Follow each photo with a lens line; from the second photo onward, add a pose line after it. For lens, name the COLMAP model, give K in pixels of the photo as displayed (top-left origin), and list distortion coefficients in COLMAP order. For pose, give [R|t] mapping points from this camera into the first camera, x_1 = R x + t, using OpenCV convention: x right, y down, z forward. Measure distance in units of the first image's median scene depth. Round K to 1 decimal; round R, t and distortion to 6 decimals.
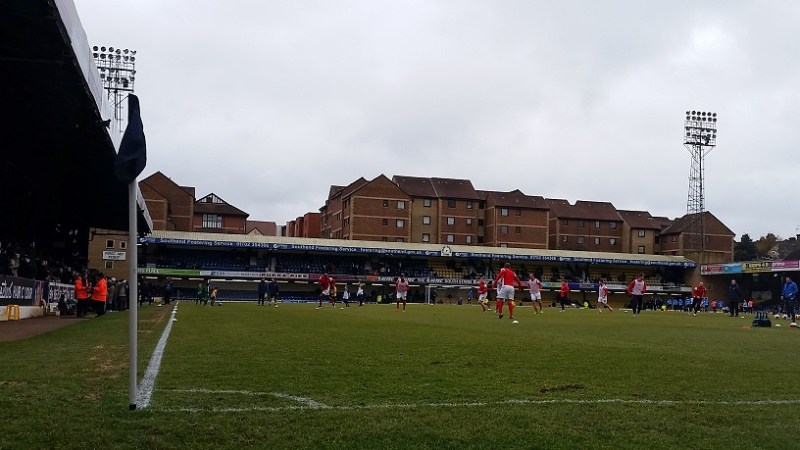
lens RADIAL K [[837.7, 0, 429.1], [0, 837.7, 266.5], [0, 0, 1]] dist [0.135301, -0.134307]
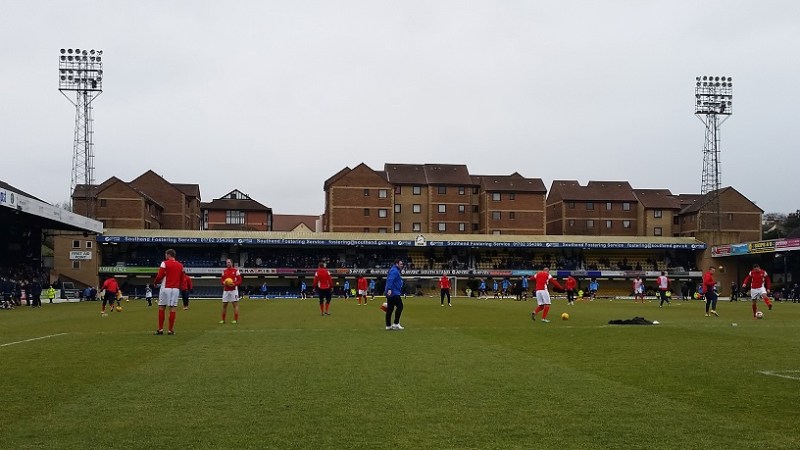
lens RADIAL K [[837.7, 0, 429.1], [0, 837.7, 266.5], [0, 0, 1]] dist [0.135301, -0.134307]
pose [[0.986590, -0.026868, -0.160991, 0.167820], [0.028896, 0.999530, 0.010268, 0.001486], [0.160640, -0.014783, 0.986902, 0.057260]]
